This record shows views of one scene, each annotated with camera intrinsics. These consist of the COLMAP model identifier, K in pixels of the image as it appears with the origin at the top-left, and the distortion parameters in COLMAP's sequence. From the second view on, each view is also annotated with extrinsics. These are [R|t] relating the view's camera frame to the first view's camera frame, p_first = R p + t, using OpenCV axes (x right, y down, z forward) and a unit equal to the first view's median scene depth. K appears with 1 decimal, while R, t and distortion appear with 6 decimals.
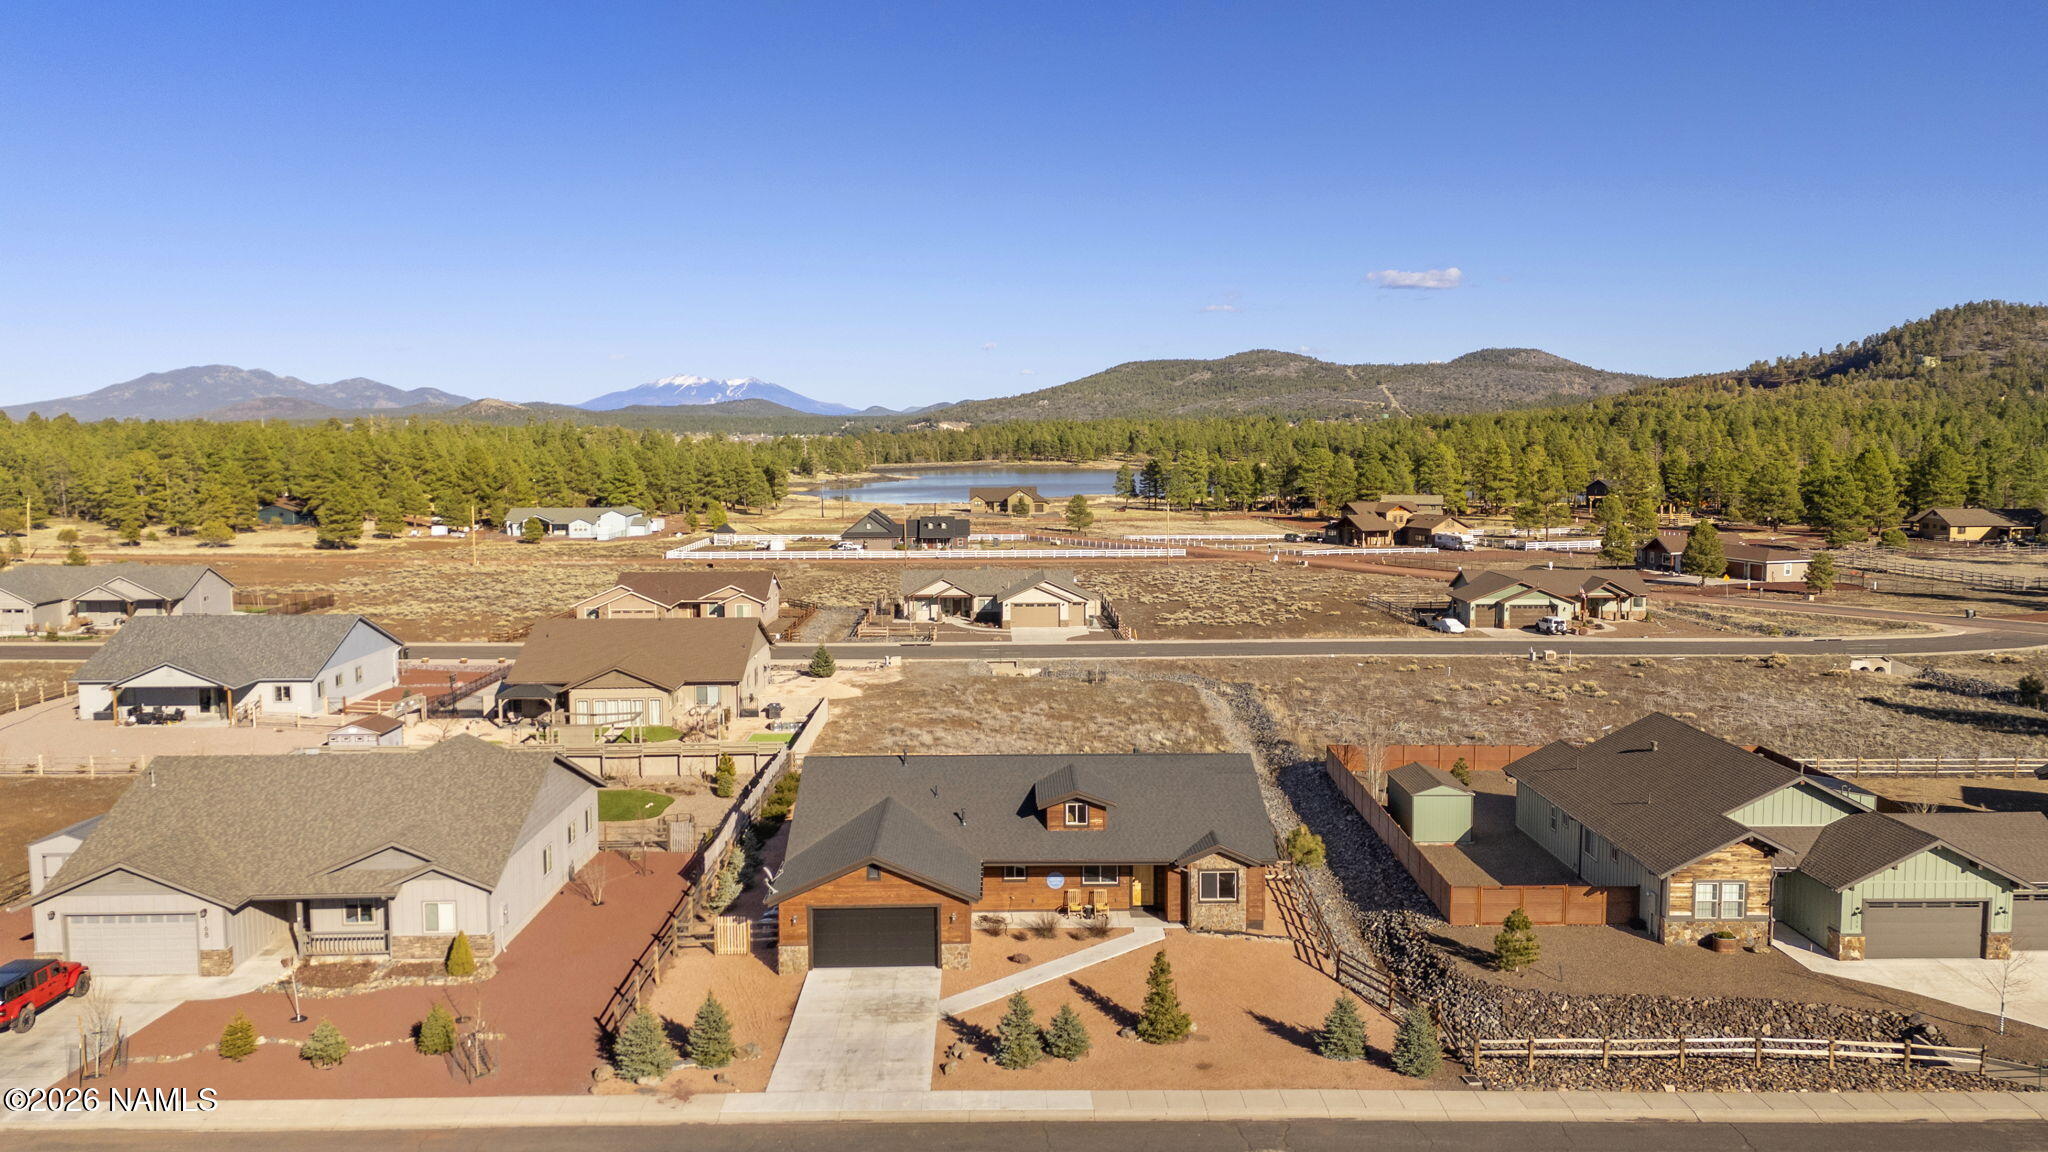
lens RADIAL K [[1489.3, 0, 1024.0], [0, 1489.3, 576.0], [0, 0, 1]] dist [0.090408, -0.080837]
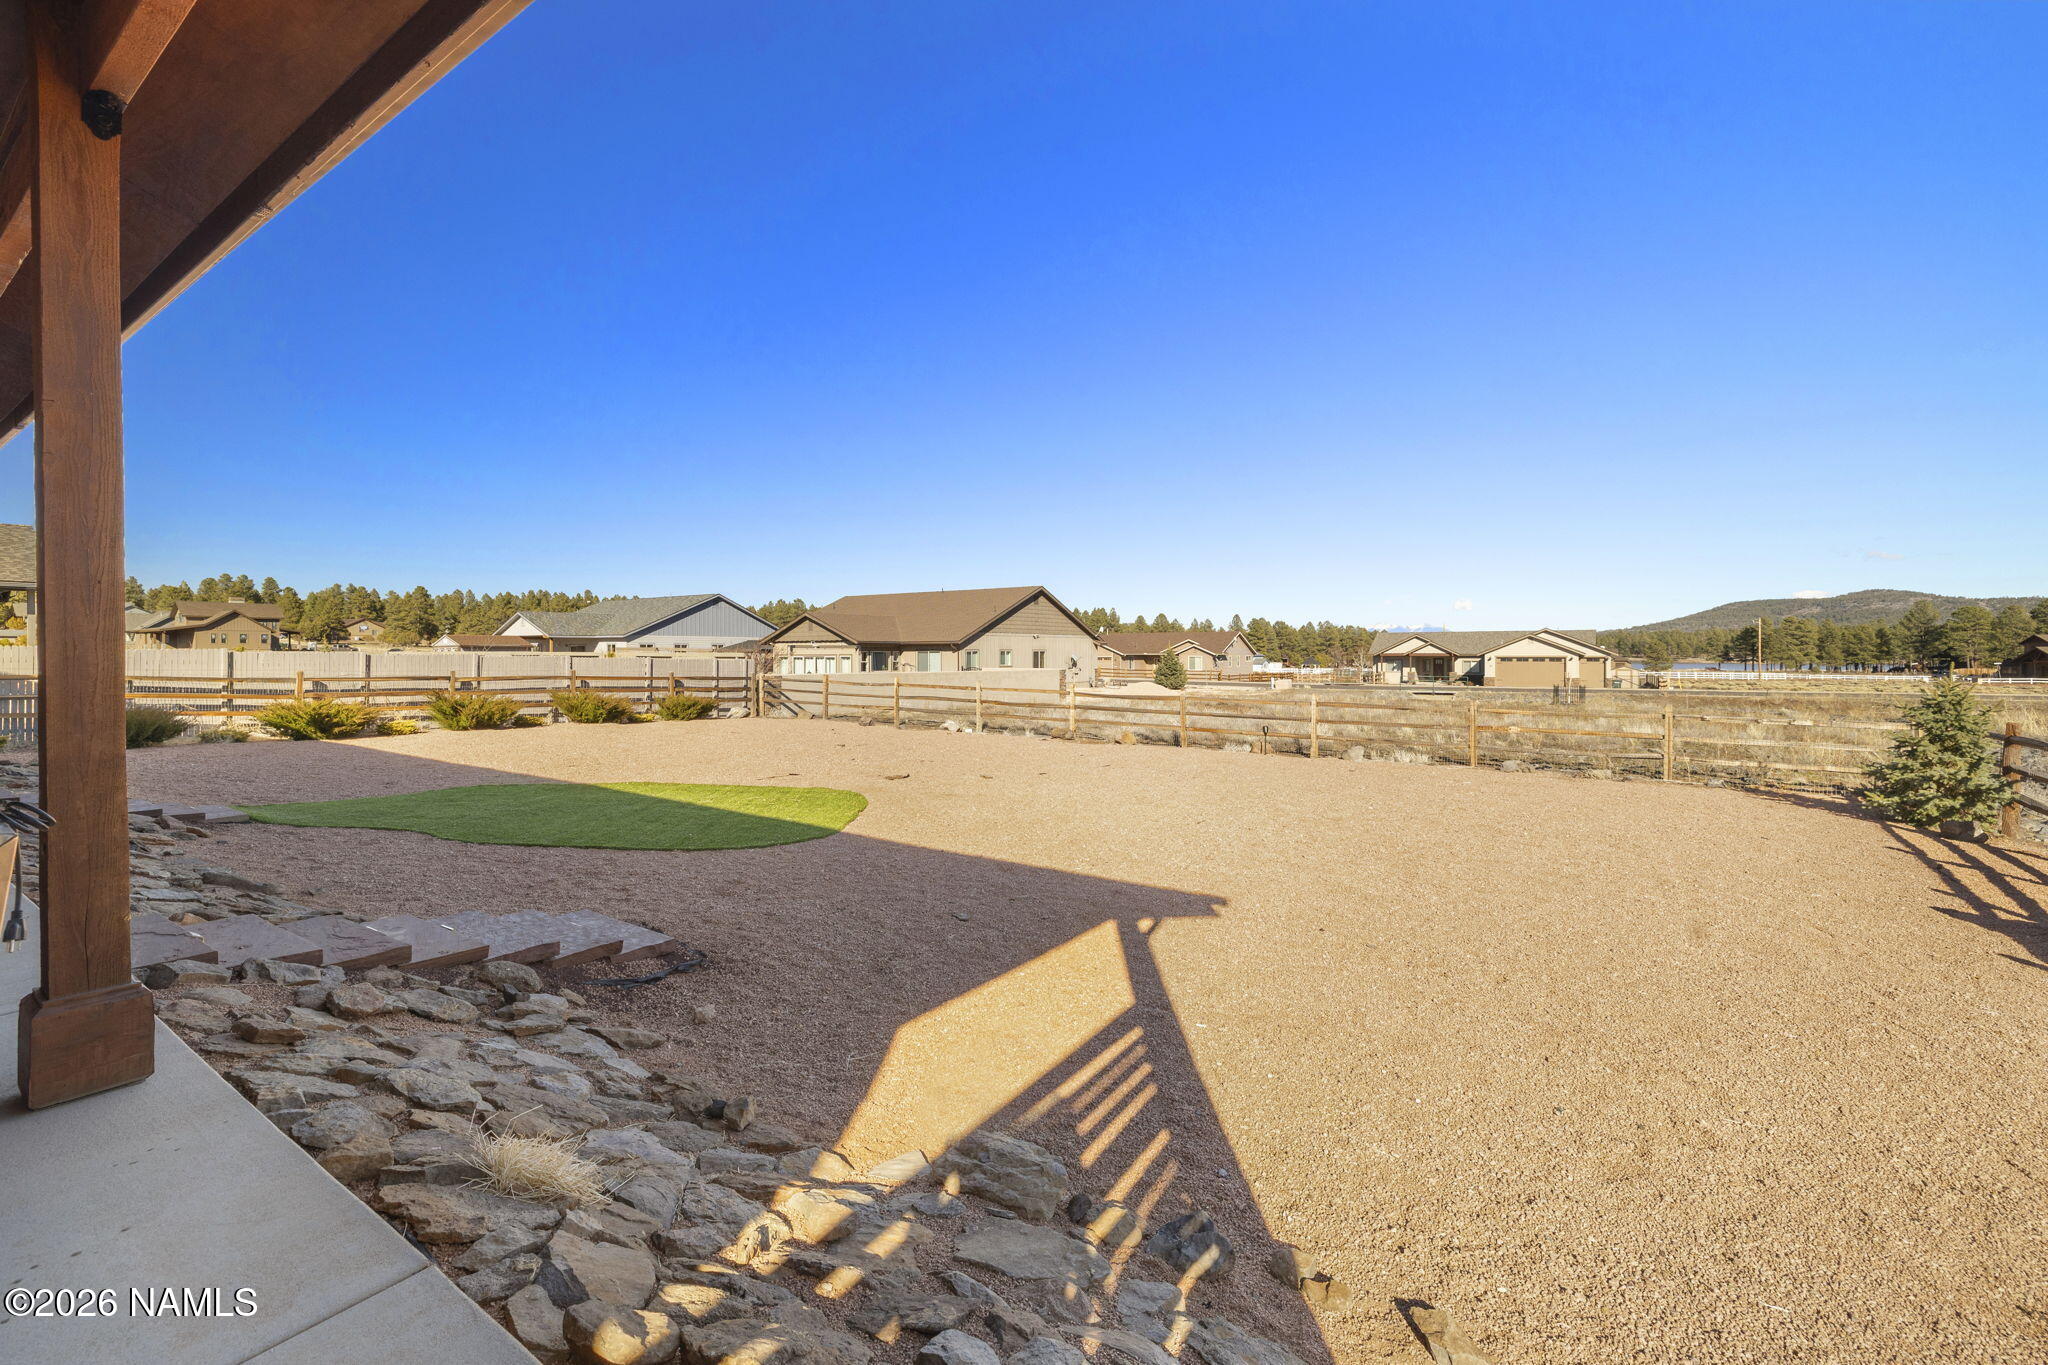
lens RADIAL K [[875.2, 0, 1008.4], [0, 875.2, 649.6], [0, 0, 1]] dist [0.002238, 0.000141]
pose [[0.811709, 0.001522, -0.584060, 0.057641], [-0.062616, 0.994460, -0.084430, 0.074641], [0.580696, 0.105104, 0.807308, 0.456670]]
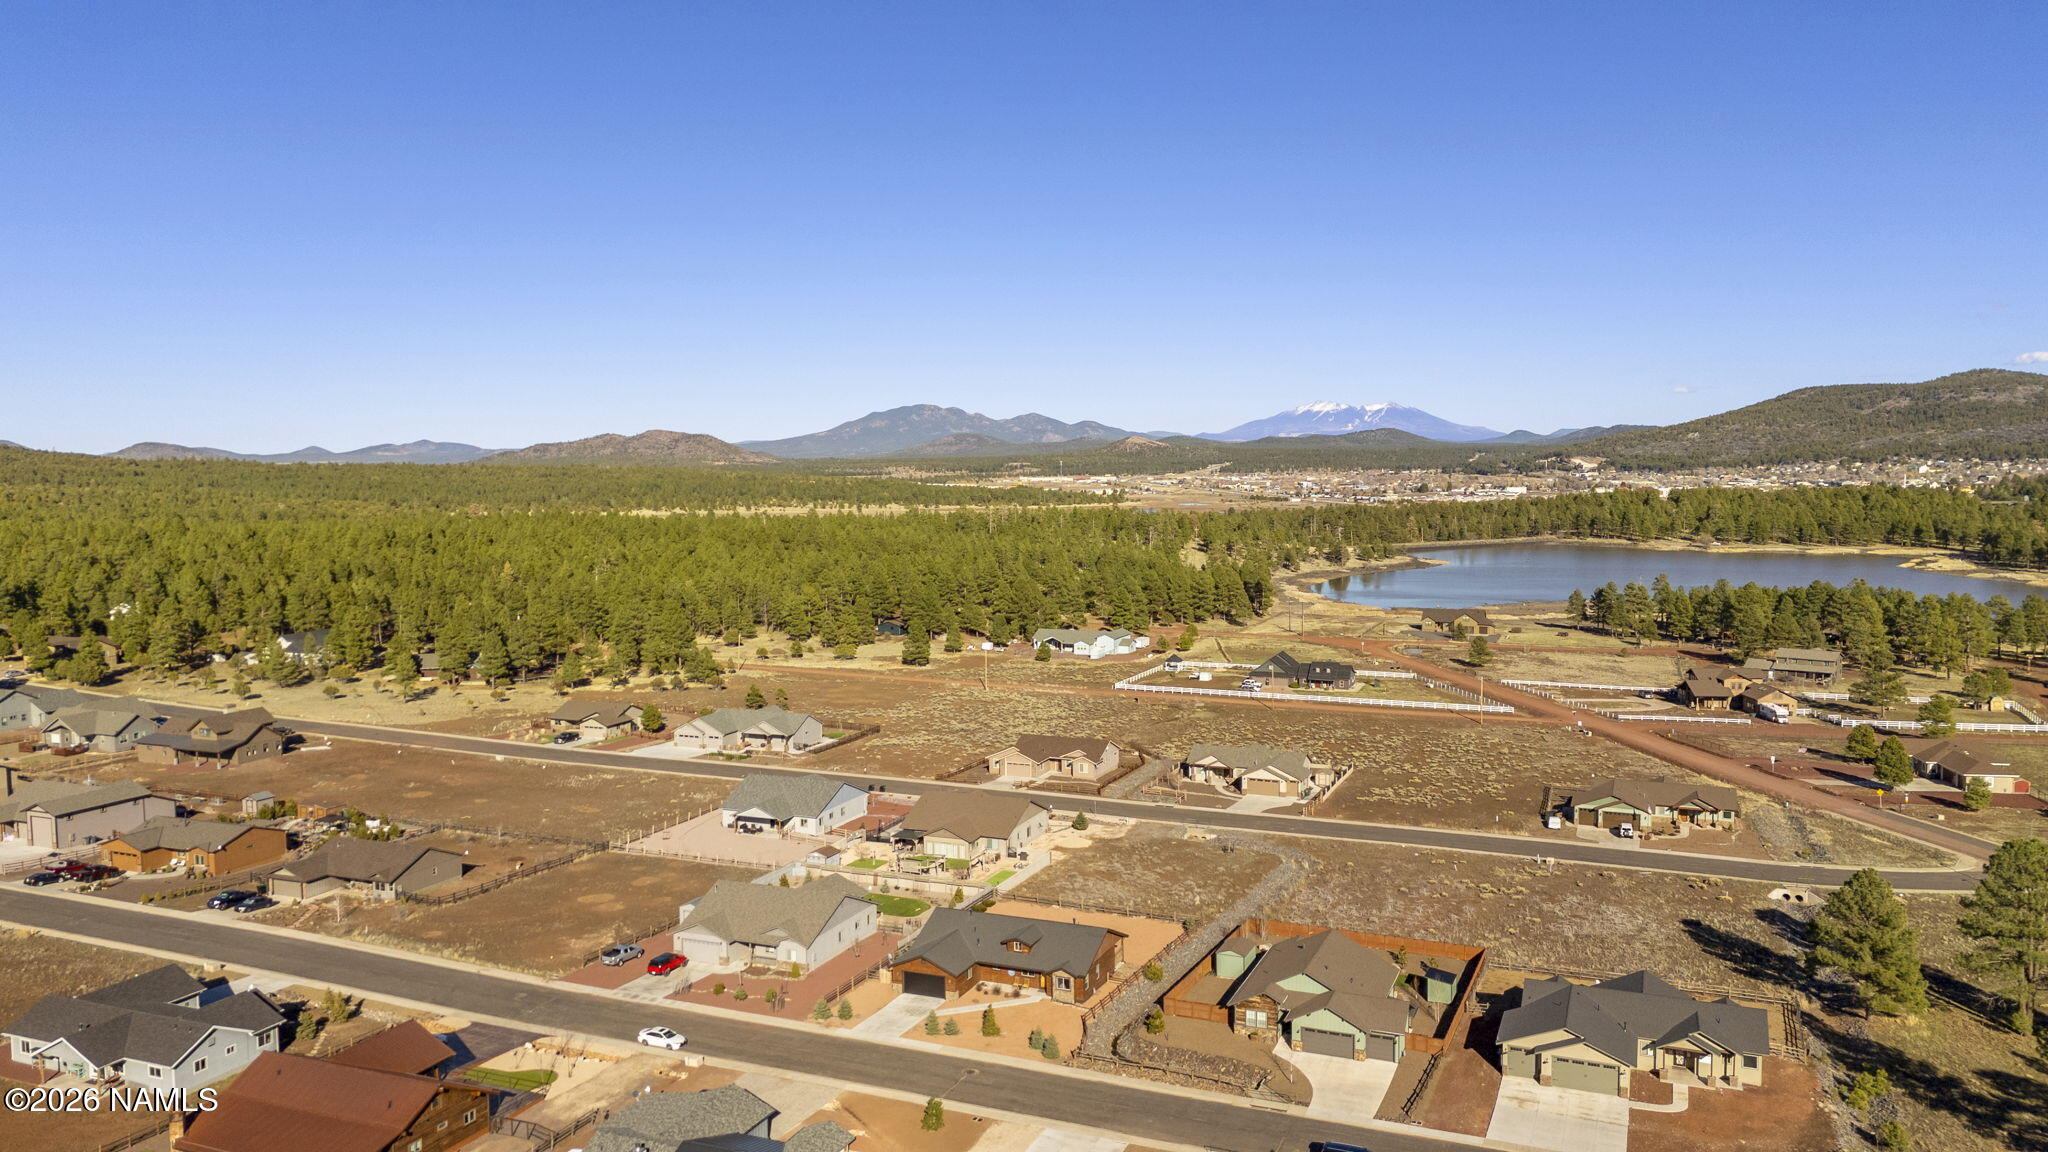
lens RADIAL K [[1489.3, 0, 1024.0], [0, 1489.3, 576.0], [0, 0, 1]] dist [0.090408, -0.080837]
pose [[0.913686, 0.030127, -0.405303, 0.404783], [-0.036631, 0.999294, -0.008299, -0.170658], [0.404767, 0.022430, 0.914145, -0.503183]]
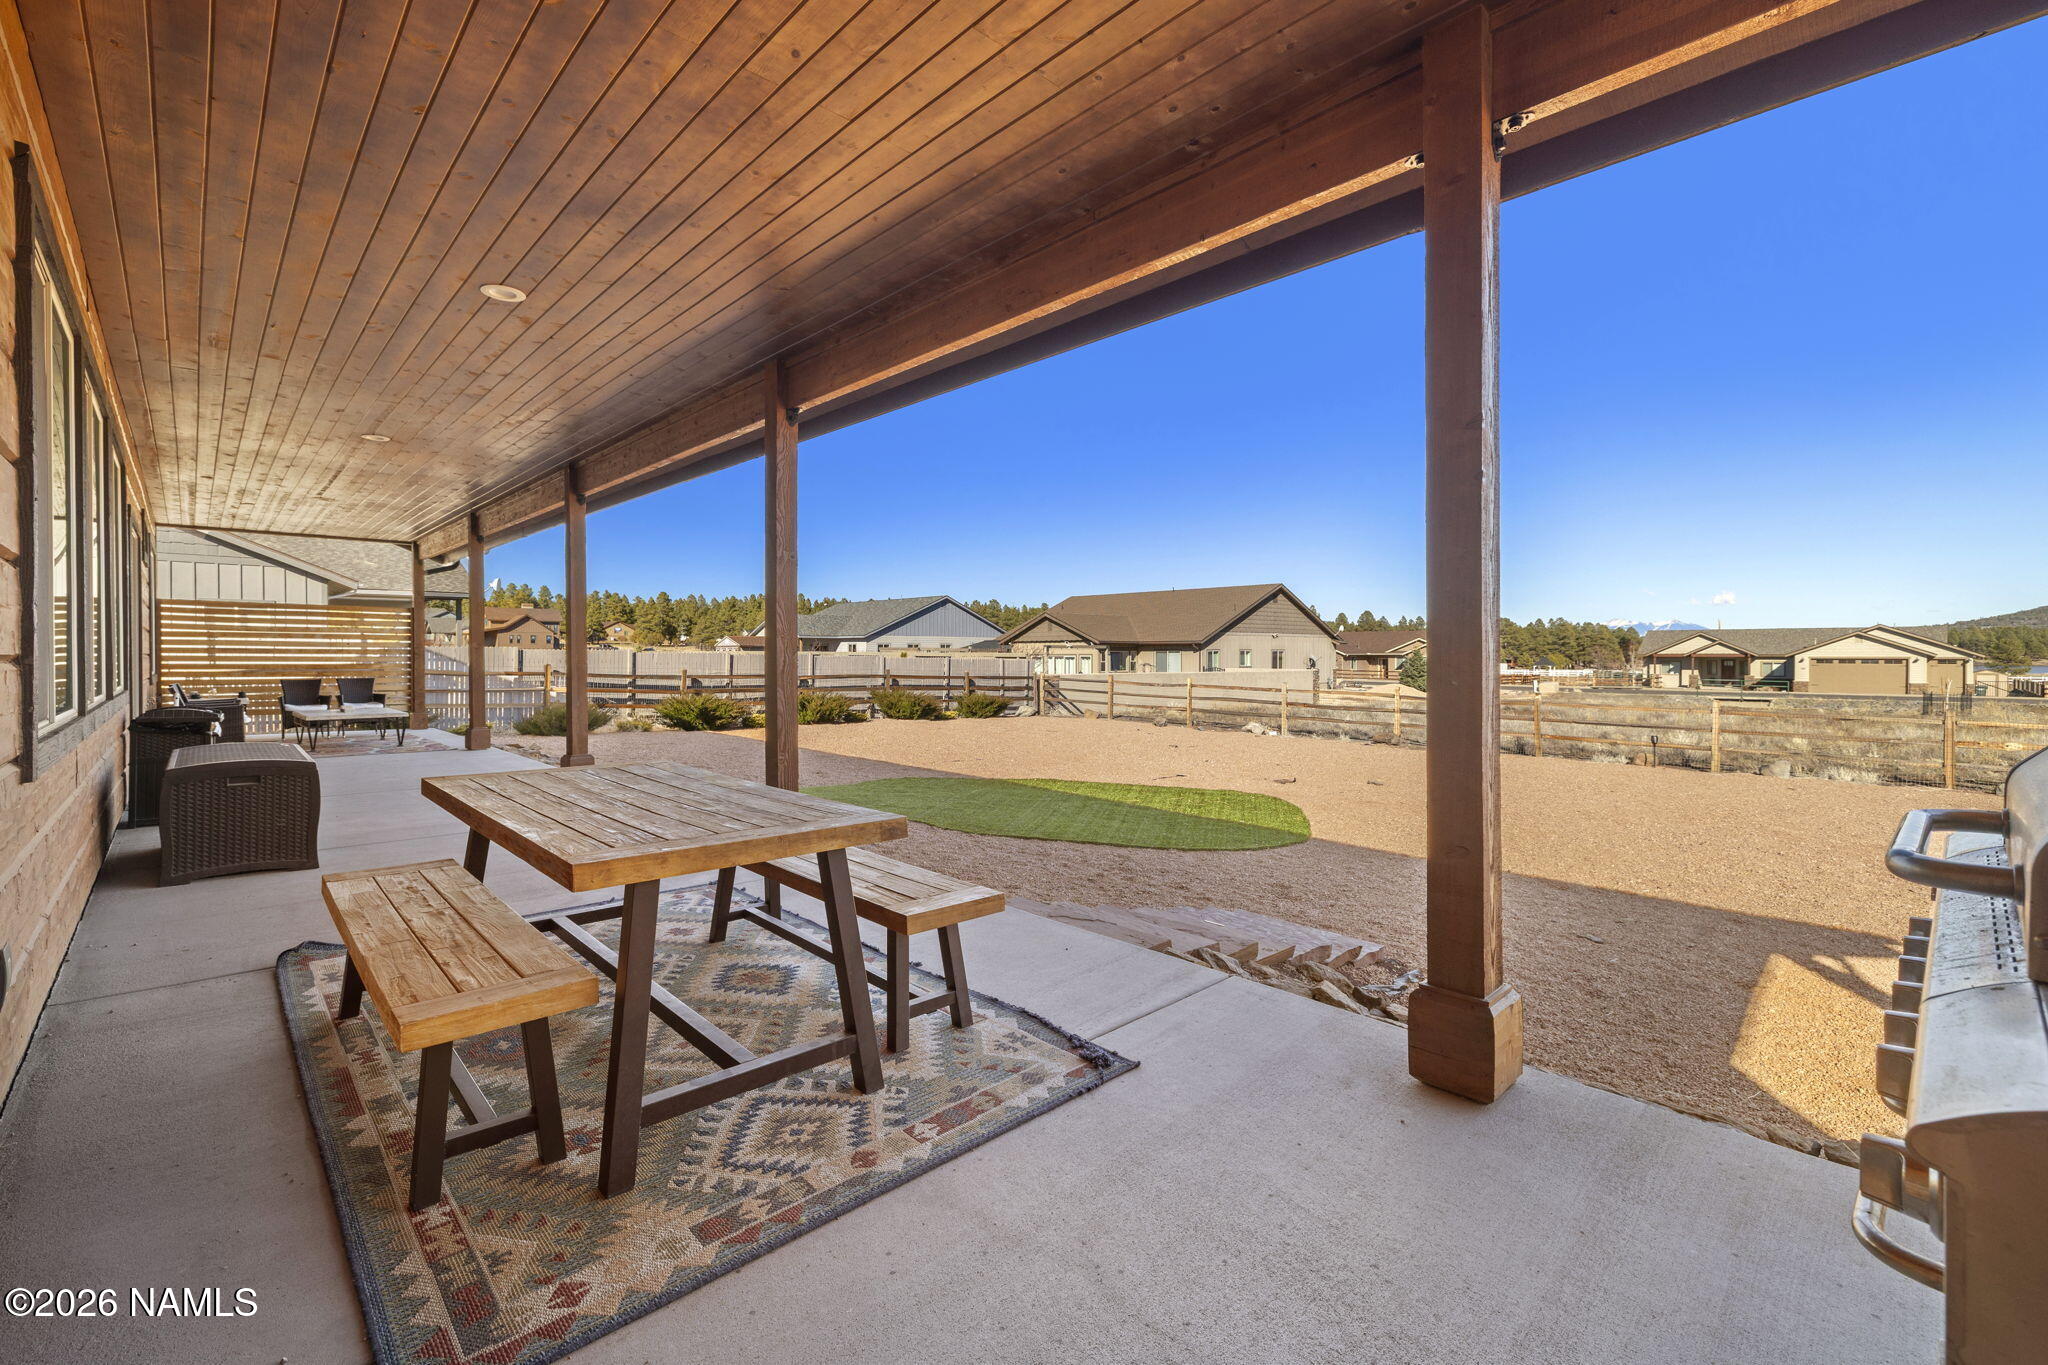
lens RADIAL K [[875.2, 0, 1008.4], [0, 875.2, 649.6], [0, 0, 1]] dist [0.002238, 0.000141]
pose [[0.676783, 0.002401, -0.736179, 0.041976], [-0.078749, 0.994493, -0.069152, 0.075886], [0.731958, 0.104774, 0.673245, 0.443006]]
